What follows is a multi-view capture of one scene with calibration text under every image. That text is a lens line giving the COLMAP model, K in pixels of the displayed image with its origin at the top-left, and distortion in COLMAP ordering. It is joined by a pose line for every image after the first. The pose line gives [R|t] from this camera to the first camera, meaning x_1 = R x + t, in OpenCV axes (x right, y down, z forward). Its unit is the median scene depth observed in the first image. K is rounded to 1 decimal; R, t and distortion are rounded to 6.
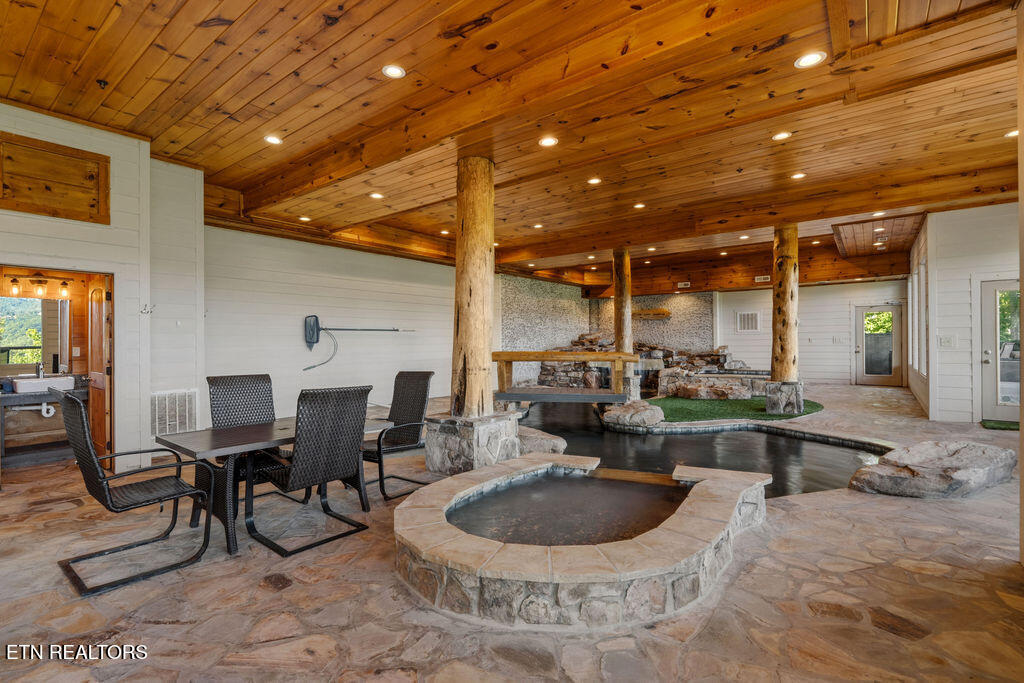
lens RADIAL K [[470.6, 0, 512.9], [0, 470.6, 345.7], [0, 0, 1]] dist [-0.000707, -0.000037]
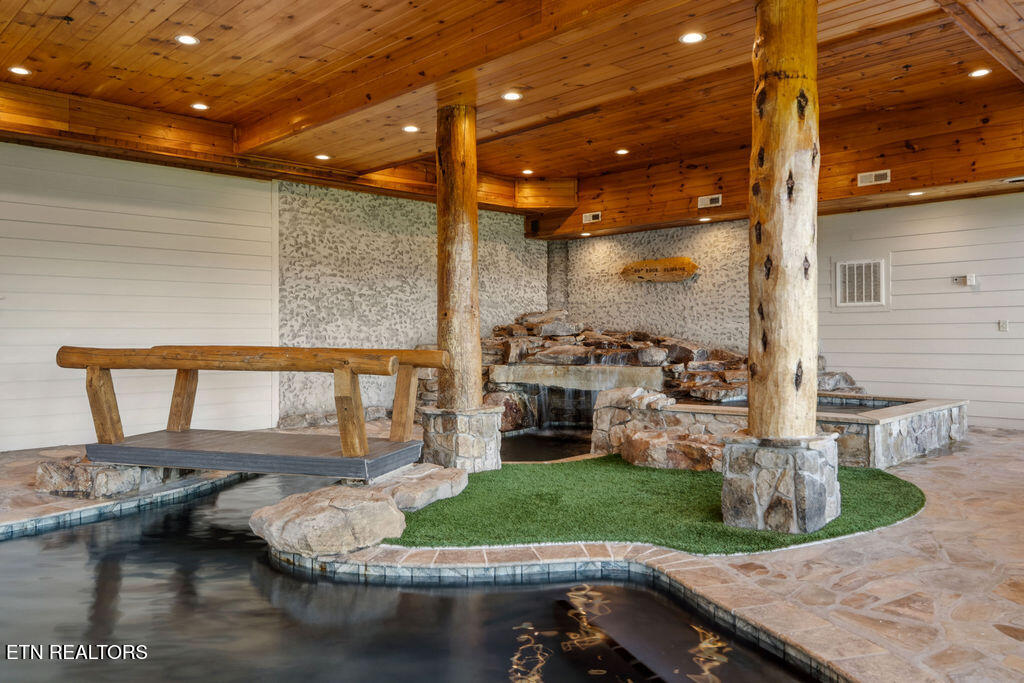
lens RADIAL K [[771.4, 0, 511.2], [0, 771.4, 337.0], [0, 0, 1]] dist [0.004013, -0.000392]
pose [[0.988515, 0.006371, -0.150991, 0.317549], [-0.007075, 0.999966, -0.004130, 0.004271], [0.150960, 0.005151, 0.988526, 0.275938]]
